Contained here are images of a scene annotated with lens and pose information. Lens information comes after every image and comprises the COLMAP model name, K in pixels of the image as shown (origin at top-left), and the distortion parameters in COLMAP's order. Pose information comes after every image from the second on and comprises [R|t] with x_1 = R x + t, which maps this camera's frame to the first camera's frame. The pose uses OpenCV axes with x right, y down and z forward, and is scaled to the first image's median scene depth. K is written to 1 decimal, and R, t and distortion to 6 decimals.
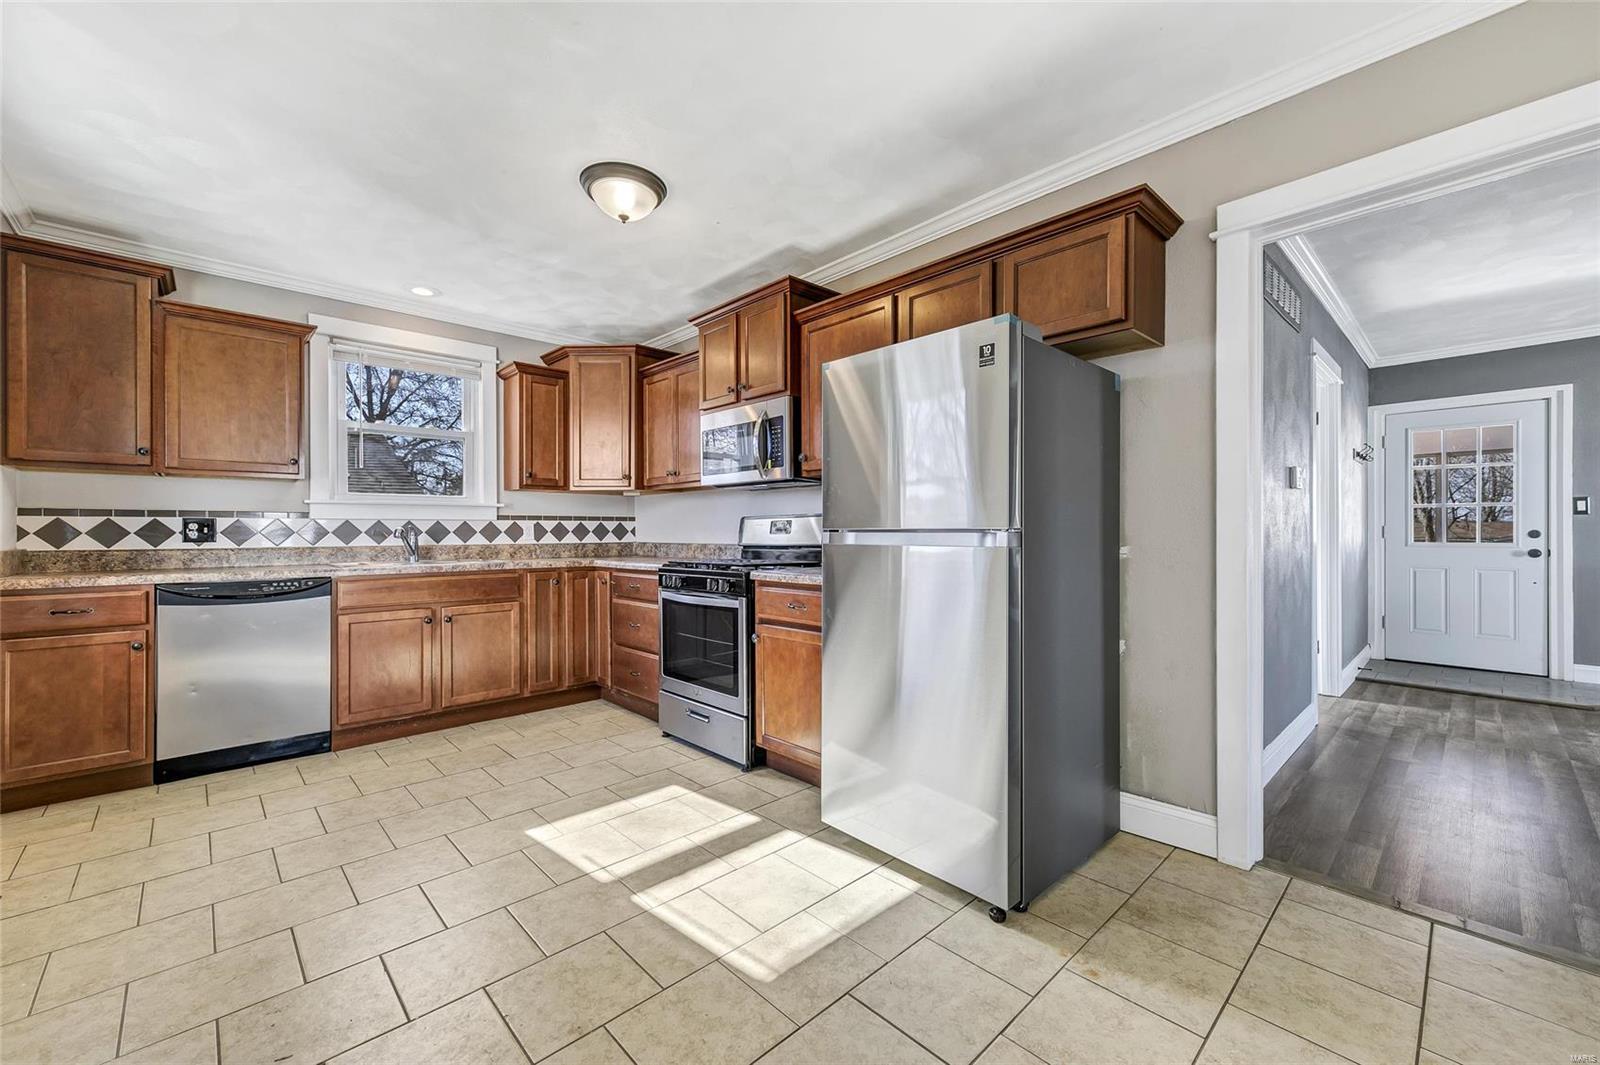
lens RADIAL K [[637.1, 0, 795.8], [0, 637.1, 530.8], [0, 0, 1]] dist [0.007300, -0.000254]
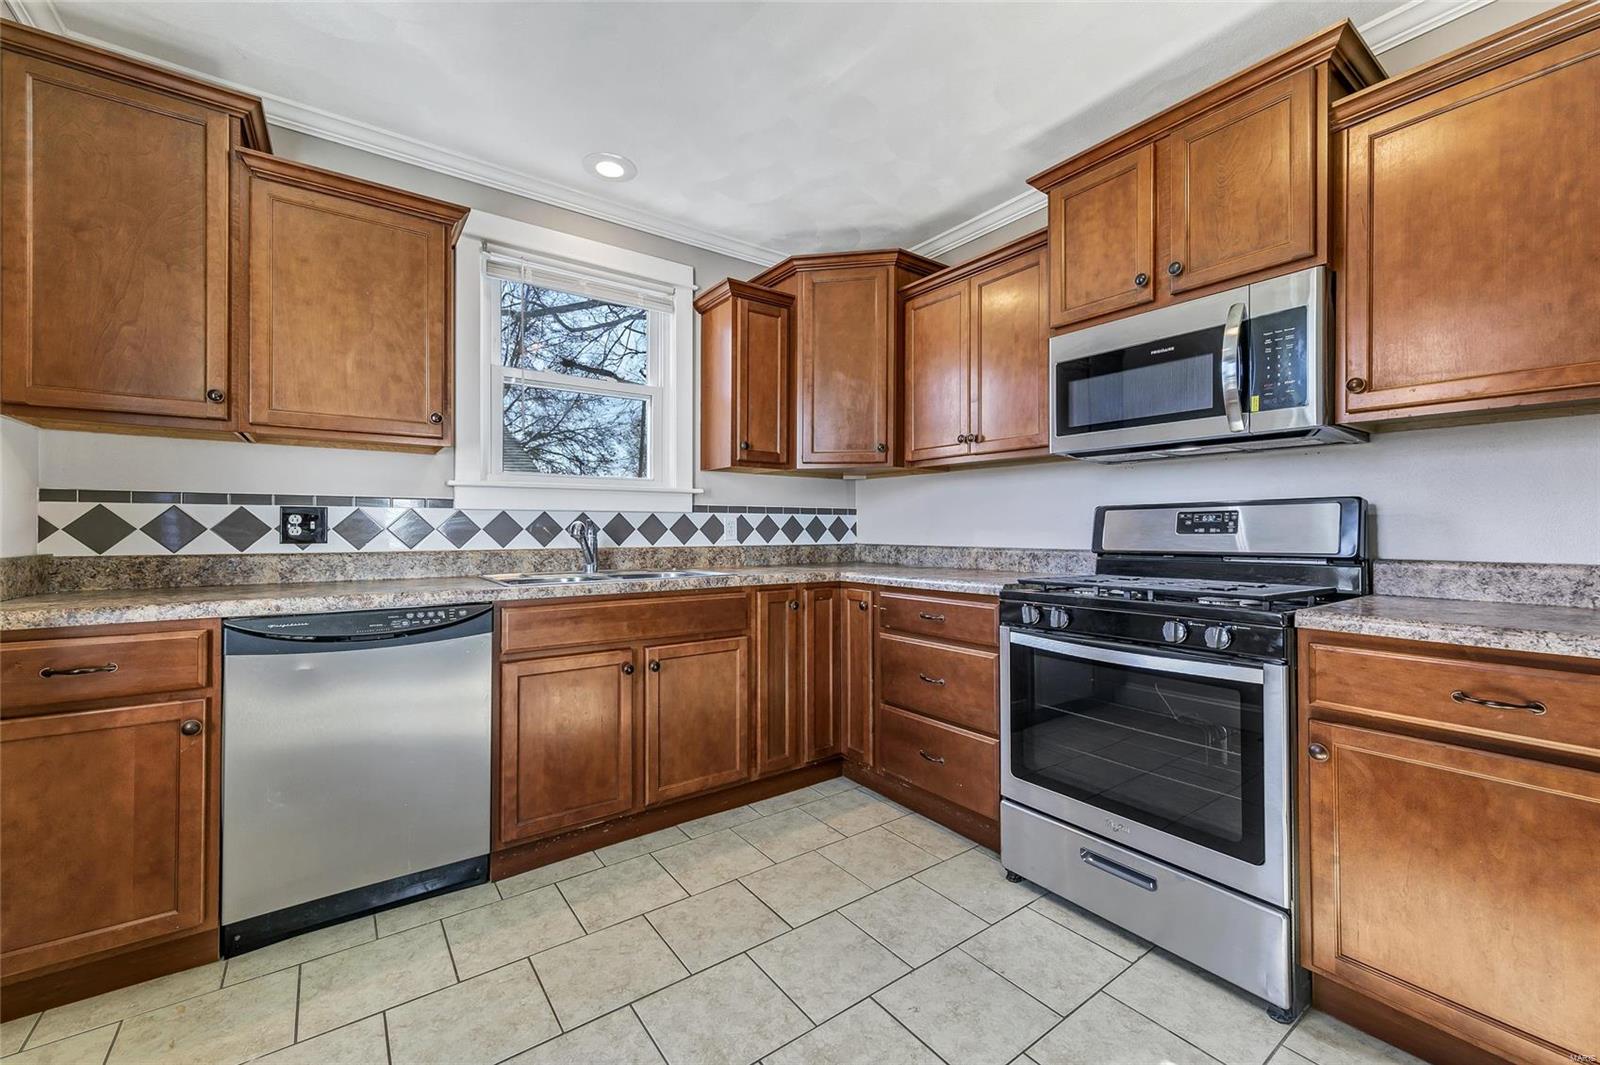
lens RADIAL K [[637.1, 0, 796.6], [0, 637.1, 526.0], [0, 0, 1]] dist [0.007300, -0.000254]
pose [[0.991897, 0.003067, -0.127005, -0.359150], [-0.003504, 0.999989, -0.003221, 0.000413], [0.126993, 0.003640, 0.991897, 0.428962]]
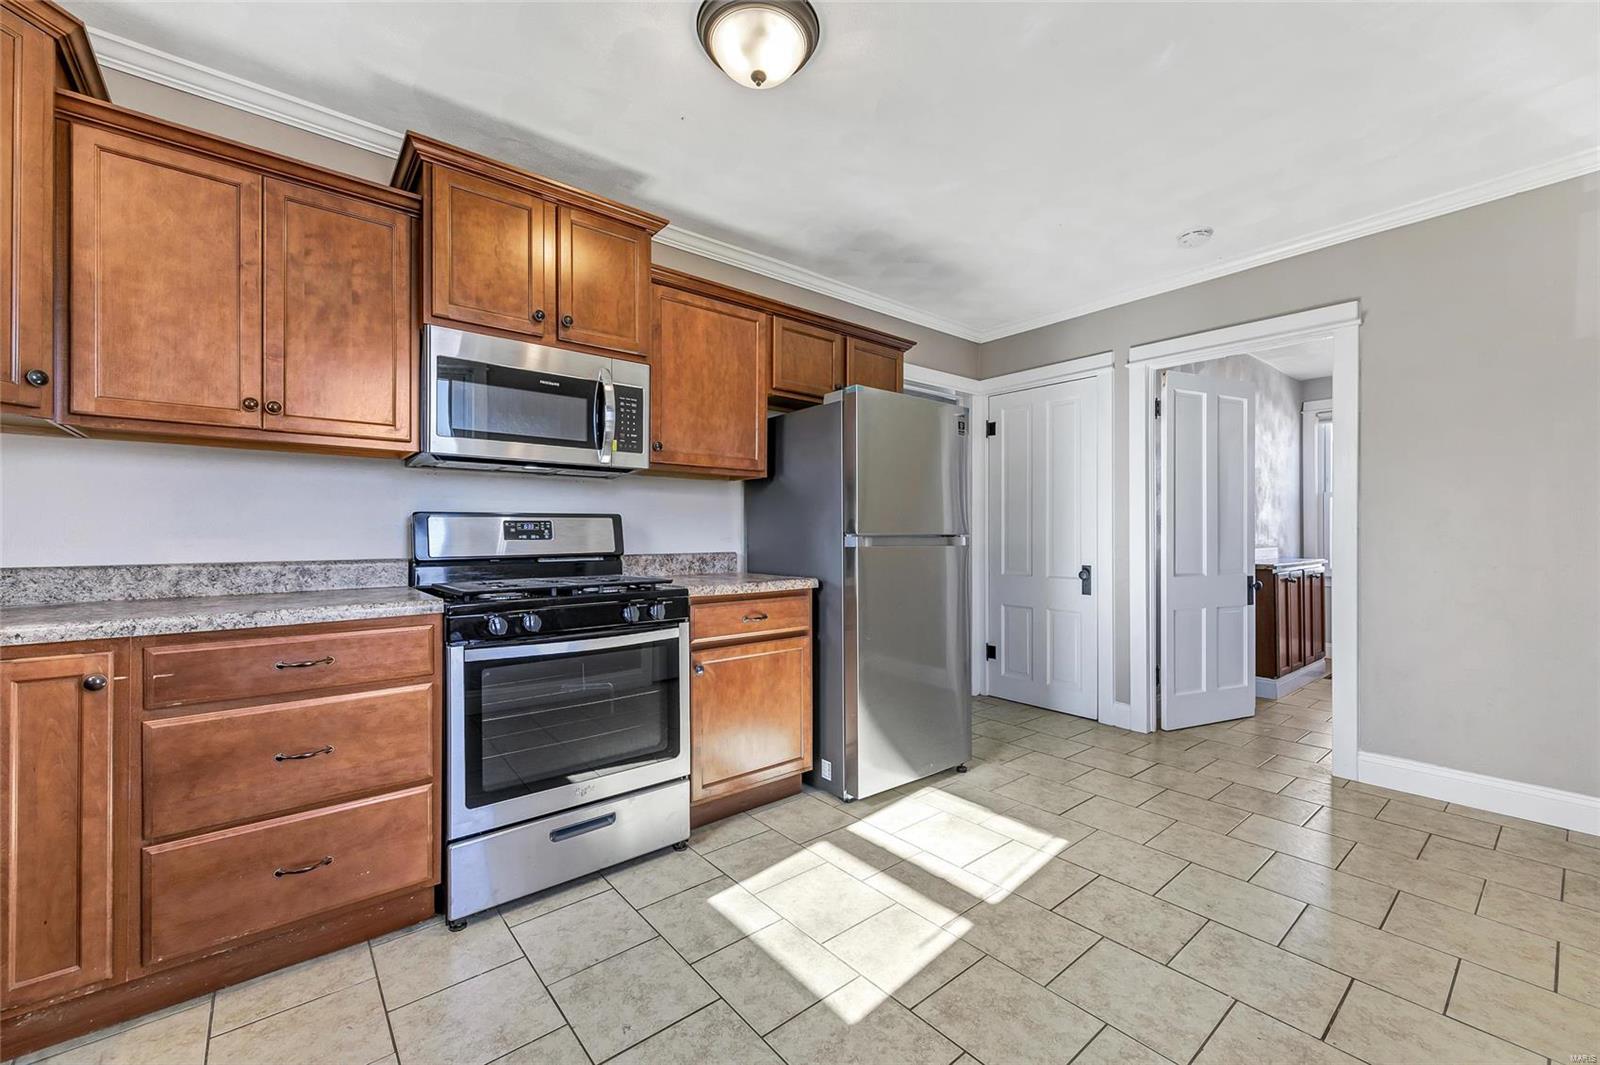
lens RADIAL K [[637.1, 0, 795.1], [0, 637.1, 532.6], [0, 0, 1]] dist [0.007300, -0.000254]
pose [[0.072354, 0.003704, 0.997372, -0.777795], [-0.002796, 0.999990, -0.003511, -0.001844], [-0.997375, -0.002535, 0.072363, 0.751823]]
